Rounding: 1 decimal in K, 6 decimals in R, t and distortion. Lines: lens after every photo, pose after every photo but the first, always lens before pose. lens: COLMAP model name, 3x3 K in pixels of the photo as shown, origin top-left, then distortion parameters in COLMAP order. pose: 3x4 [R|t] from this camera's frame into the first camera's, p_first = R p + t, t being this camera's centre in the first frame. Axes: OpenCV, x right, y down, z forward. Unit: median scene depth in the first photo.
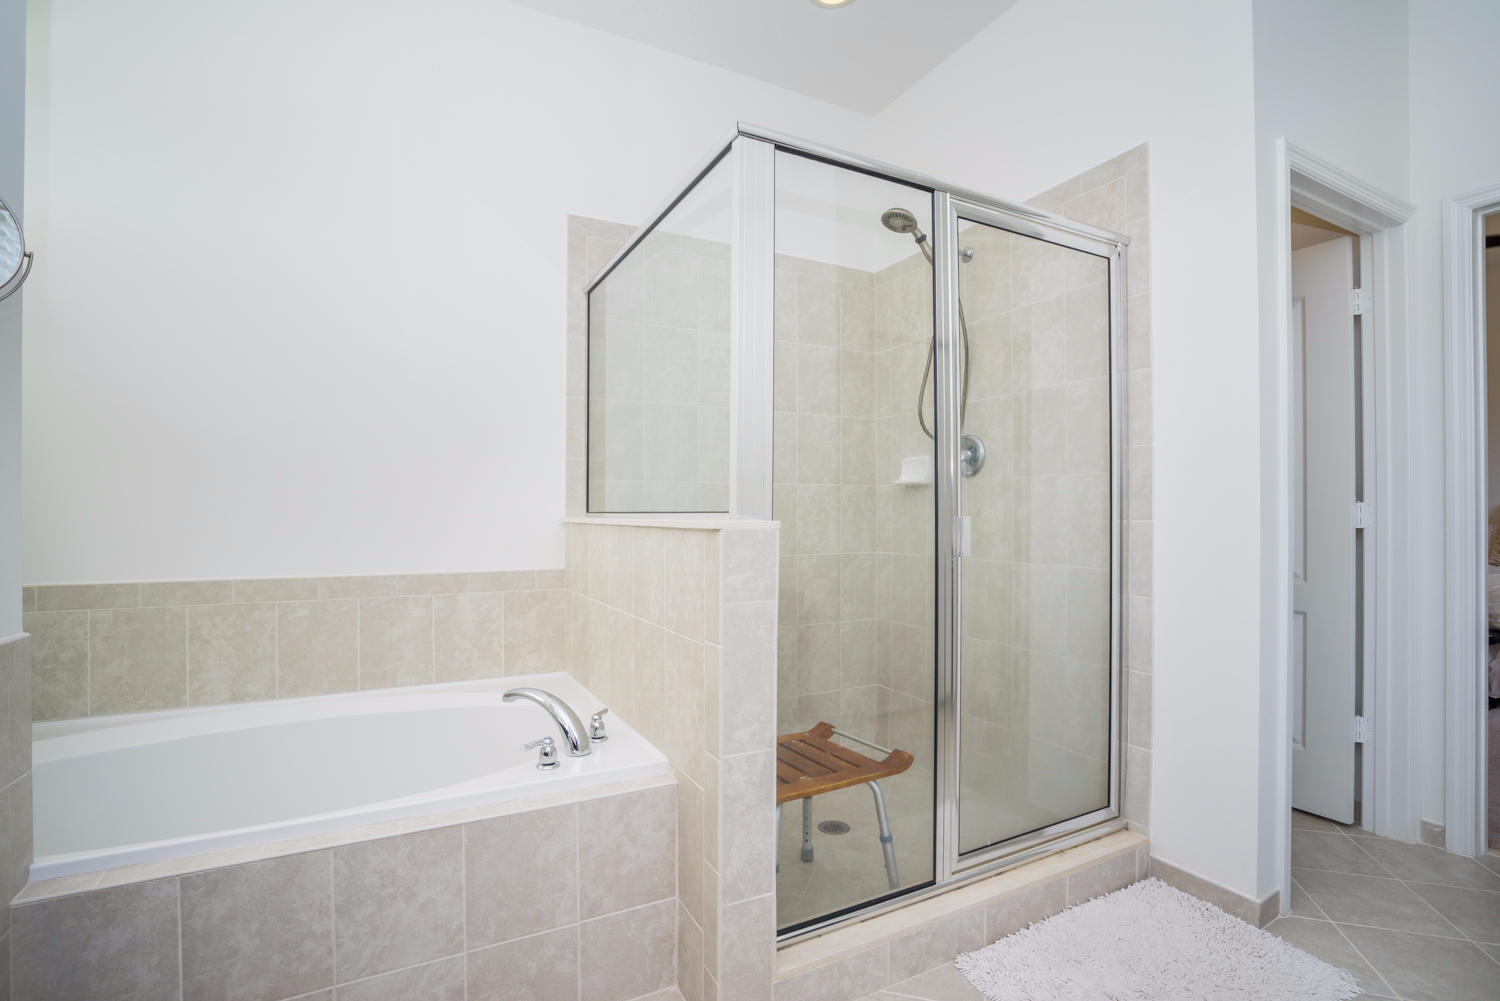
lens RADIAL K [[689.1, 0, 744.1], [0, 689.1, 510.4], [0, 0, 1]] dist [-0.058394, 0.021579]
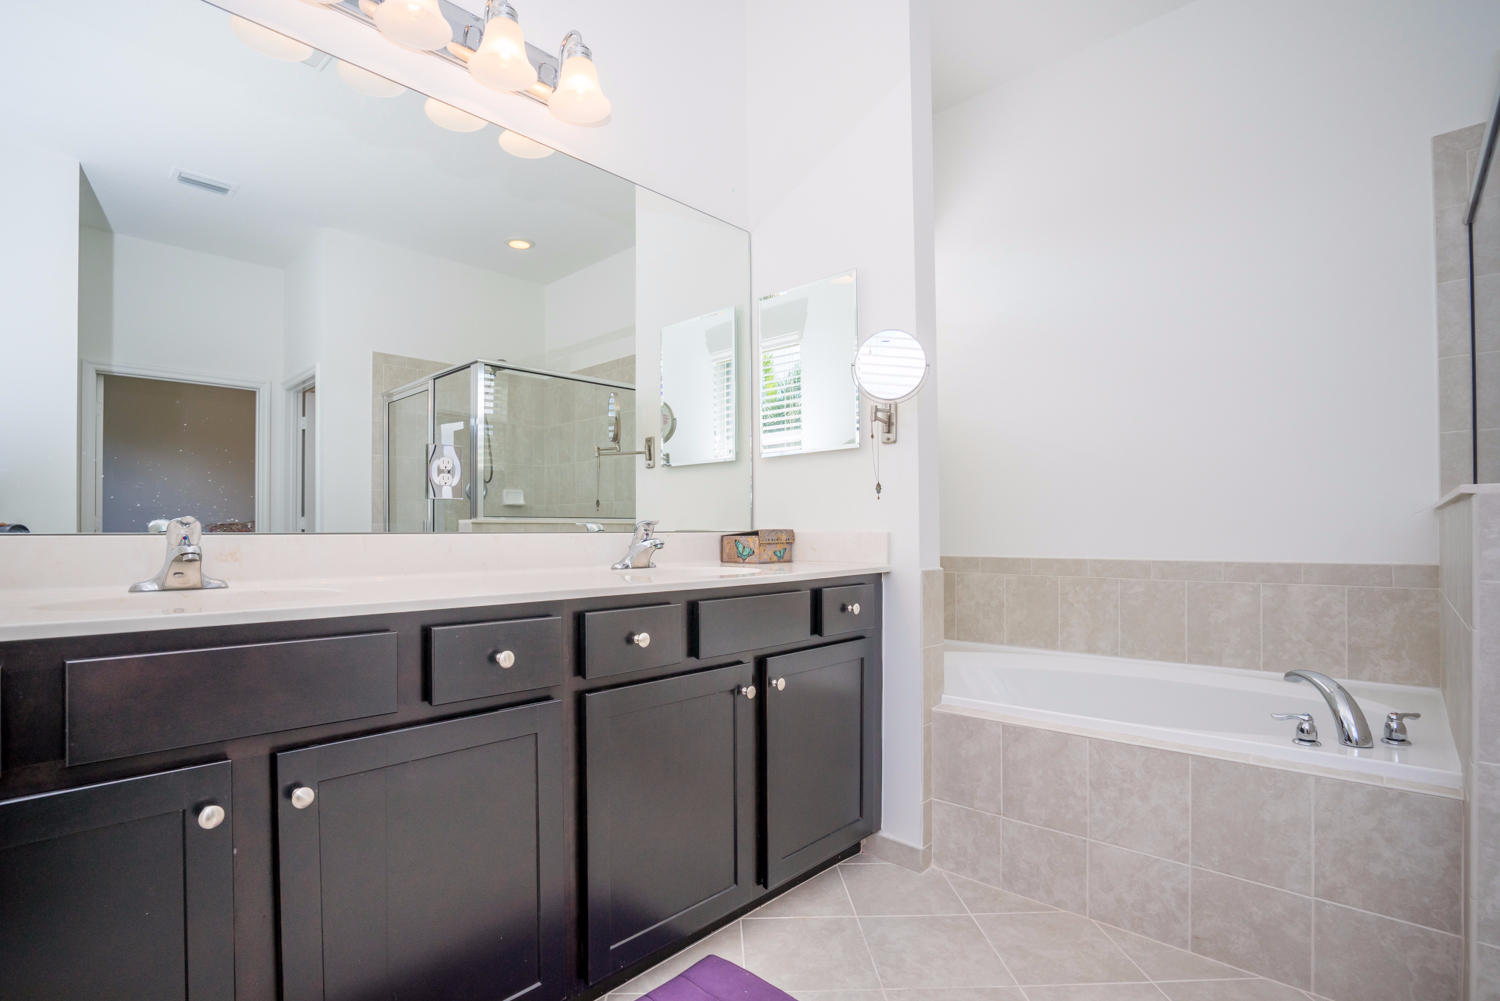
lens RADIAL K [[689.1, 0, 744.1], [0, 689.1, 510.4], [0, 0, 1]] dist [-0.058394, 0.021579]
pose [[0.338825, -0.027995, -0.940433, 0.319341], [0.012341, 0.999603, -0.025310, 0.043535], [0.940769, -0.003030, 0.339036, -0.093427]]
